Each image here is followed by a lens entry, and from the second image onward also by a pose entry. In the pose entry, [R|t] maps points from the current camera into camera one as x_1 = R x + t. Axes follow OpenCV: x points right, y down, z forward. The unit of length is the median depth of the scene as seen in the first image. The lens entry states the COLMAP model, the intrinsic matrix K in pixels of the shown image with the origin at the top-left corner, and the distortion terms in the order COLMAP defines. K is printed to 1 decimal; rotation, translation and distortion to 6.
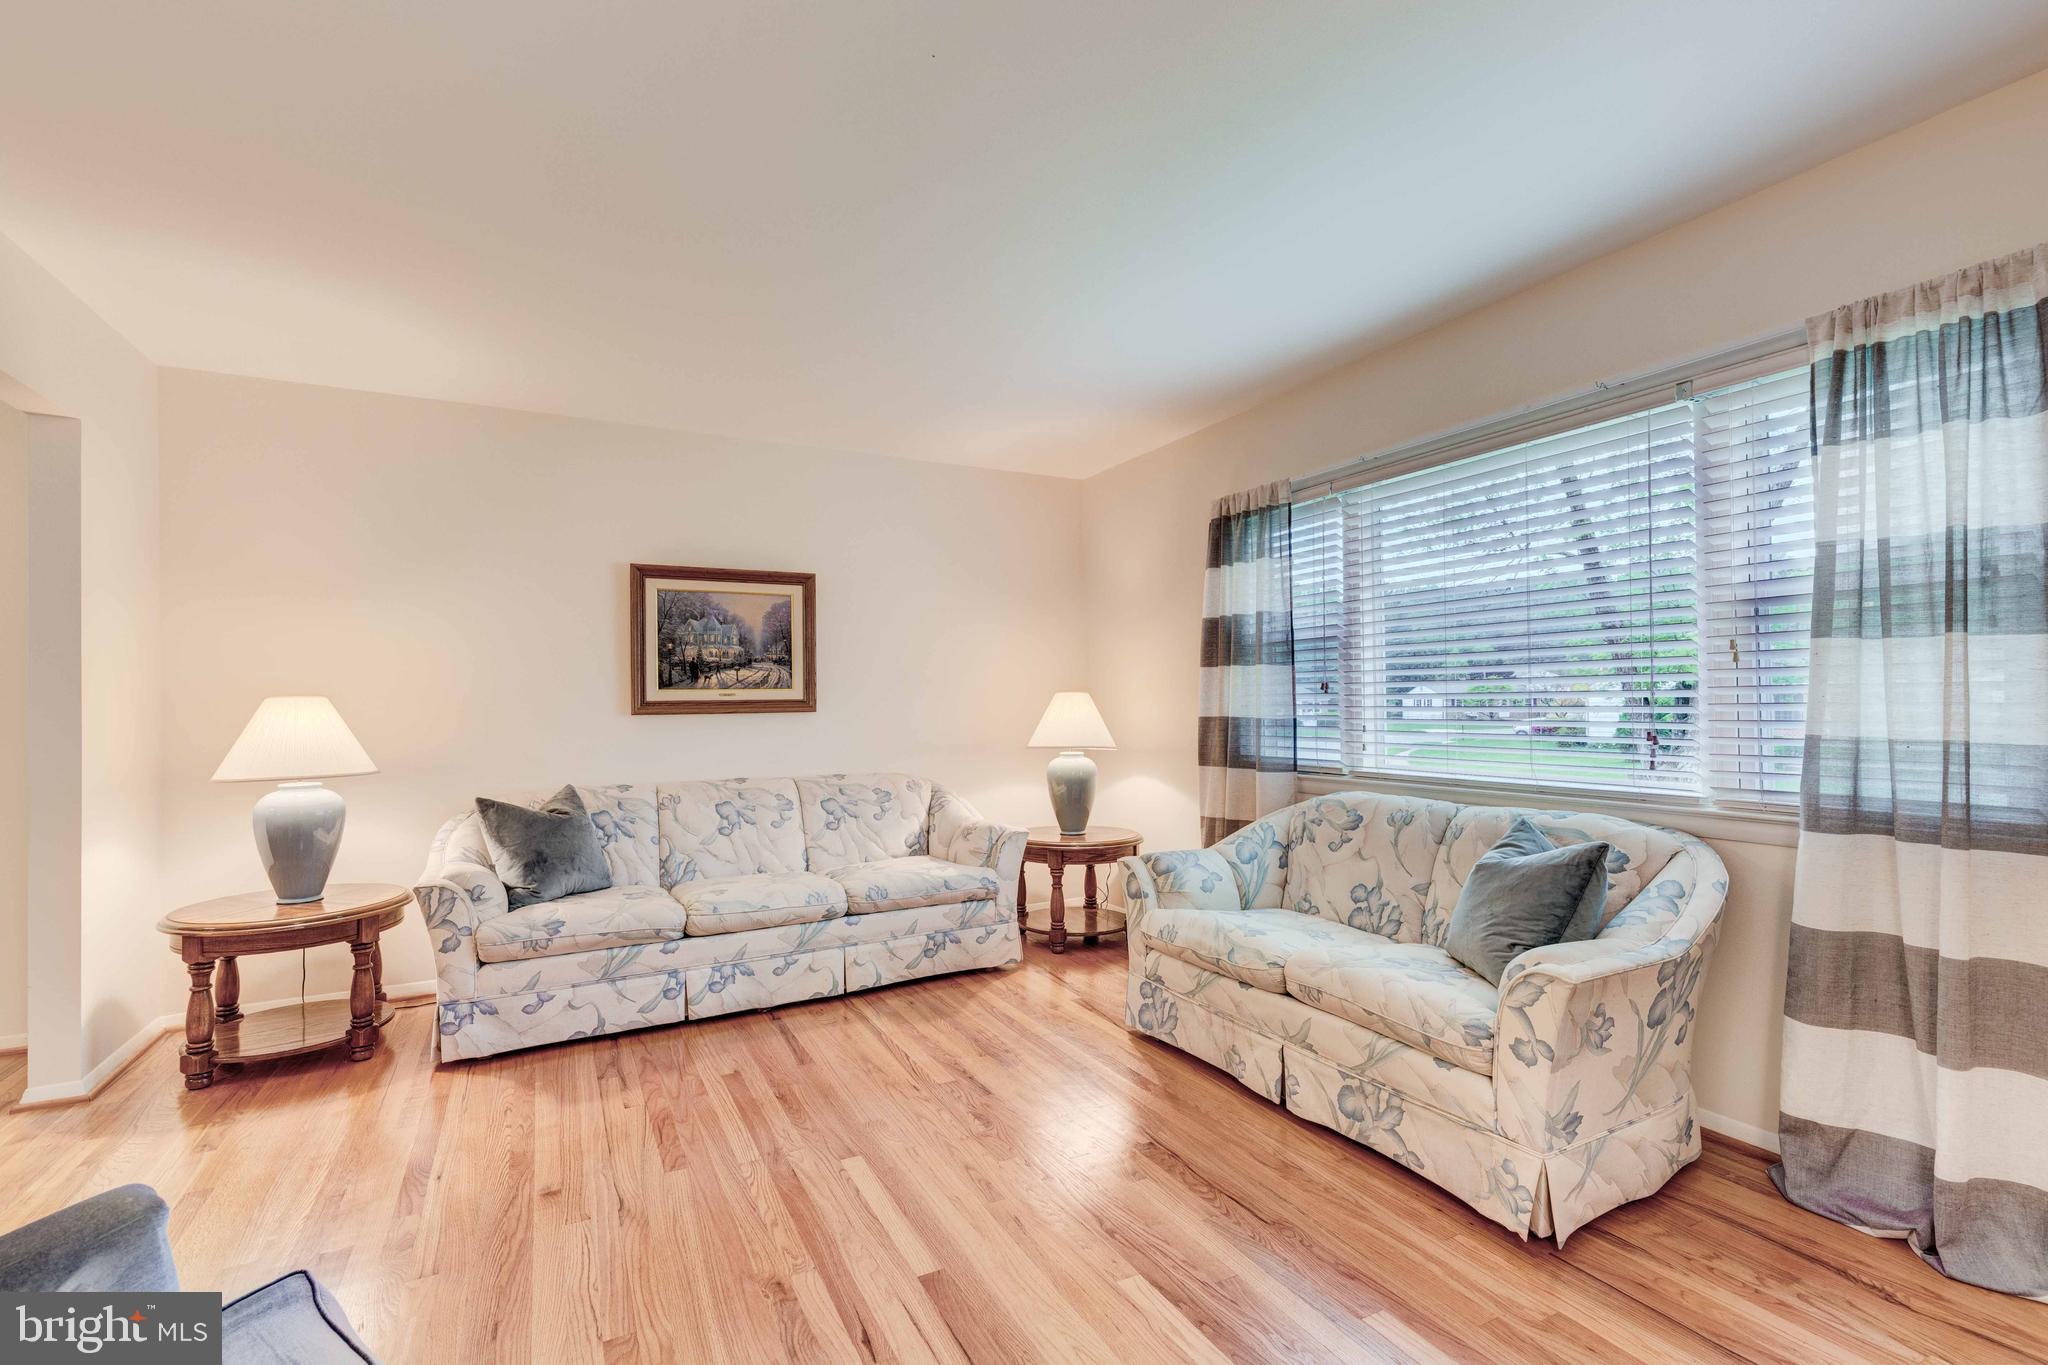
lens RADIAL K [[922.1, 0, 1027.3], [0, 922.1, 692.2], [0, 0, 1]] dist [0.001979, 0.000118]
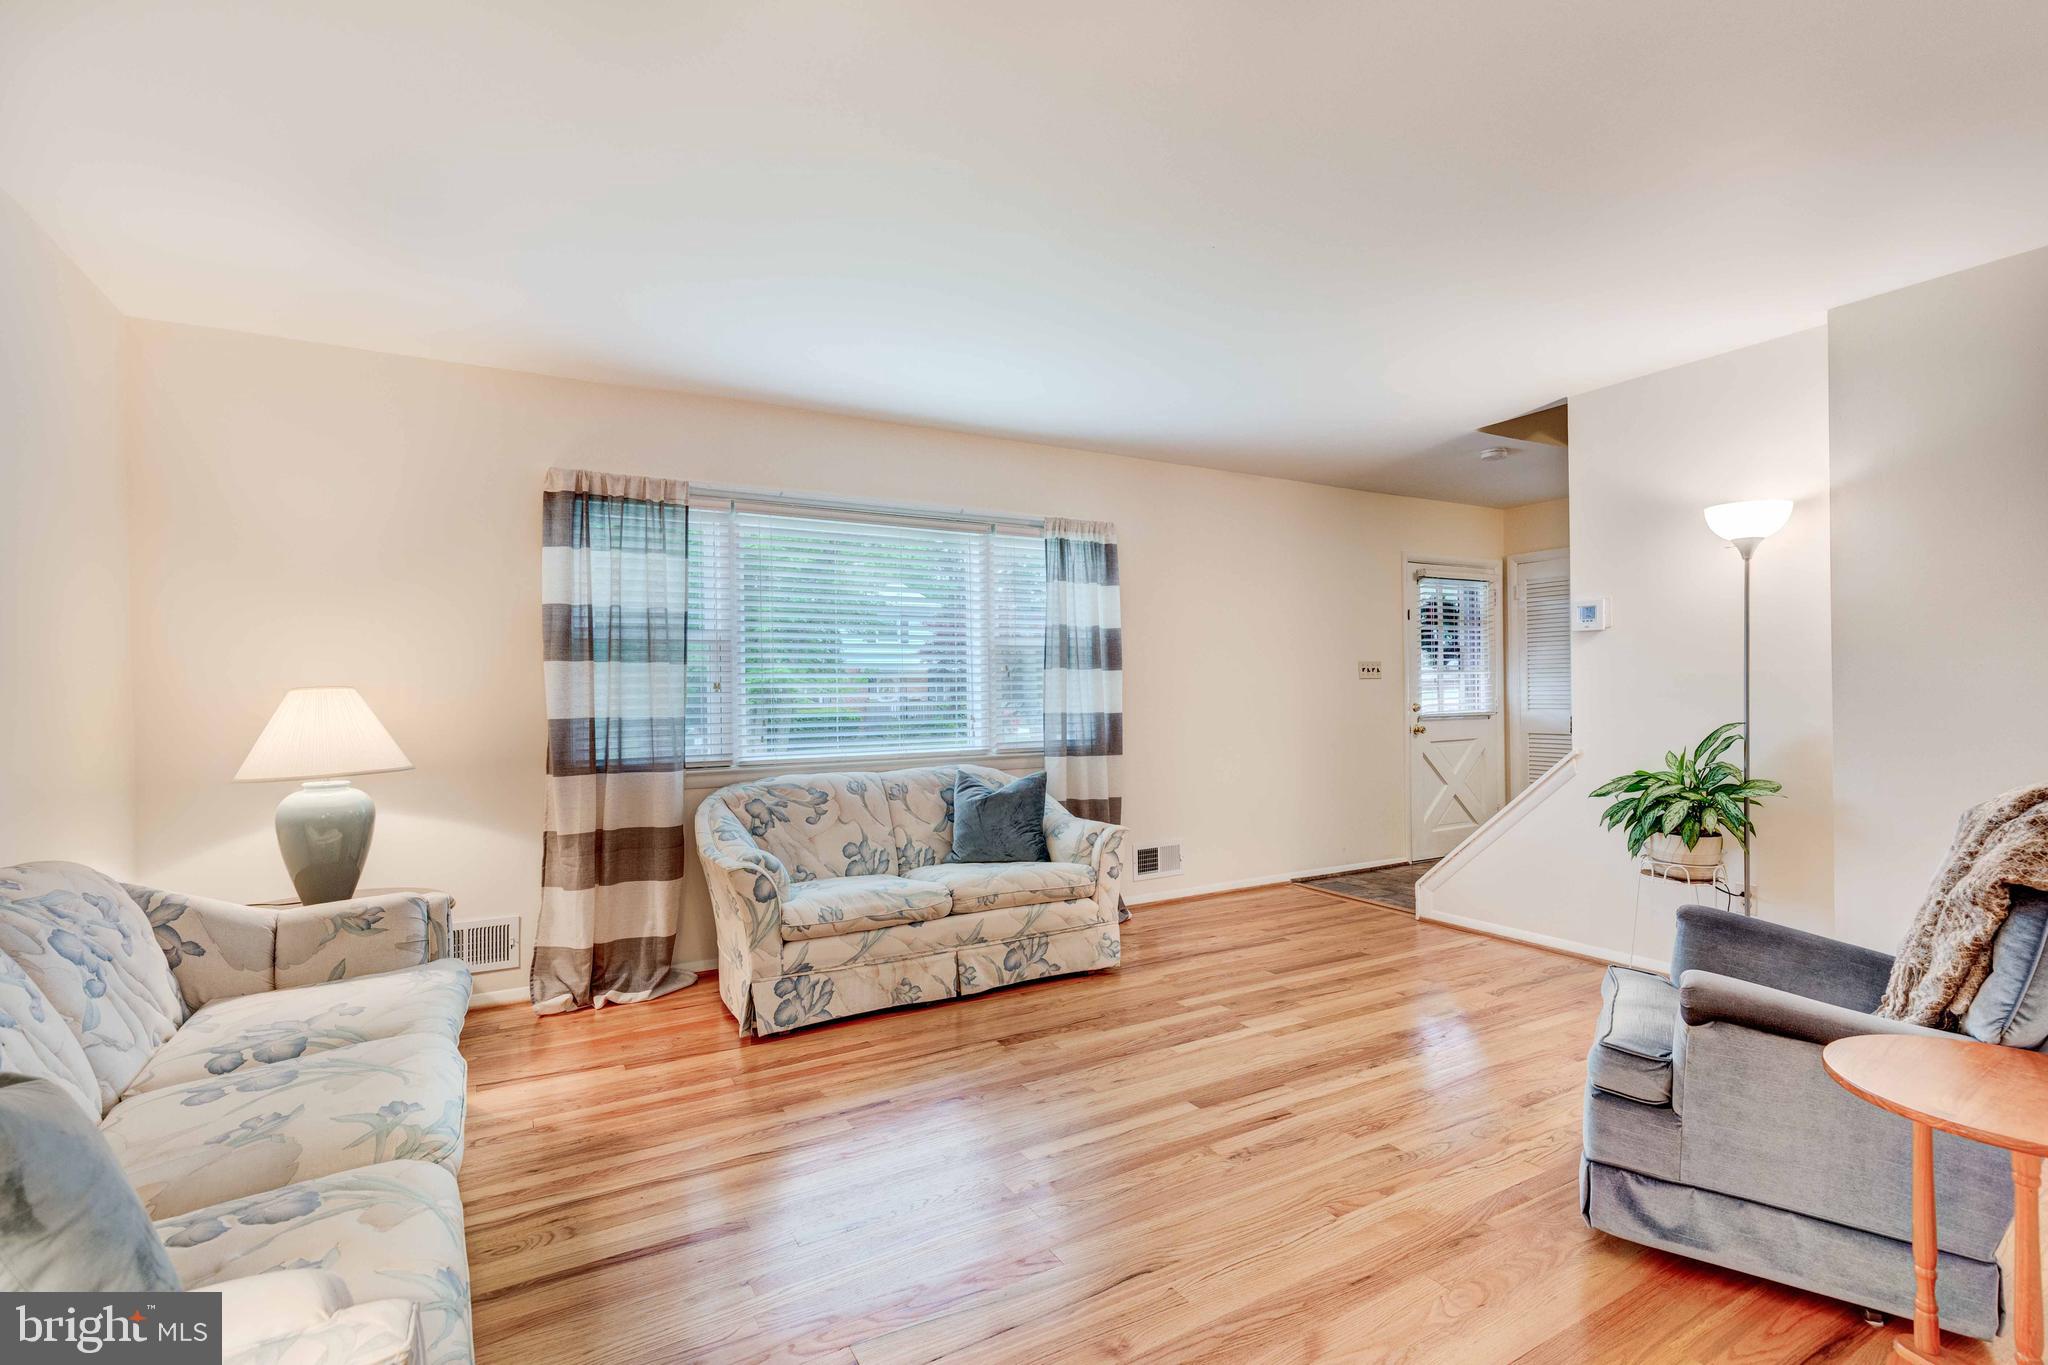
lens RADIAL K [[941.2, 0, 1024.0], [0, 941.2, 682.5], [0, 0, 1]] dist [-0.001732, -0.000307]
pose [[-0.042687, 0.020053, 0.998887, -0.983547], [0.000150, 0.999799, -0.020065, 0.015467], [-0.999088, -0.000707, -0.042681, 0.852646]]
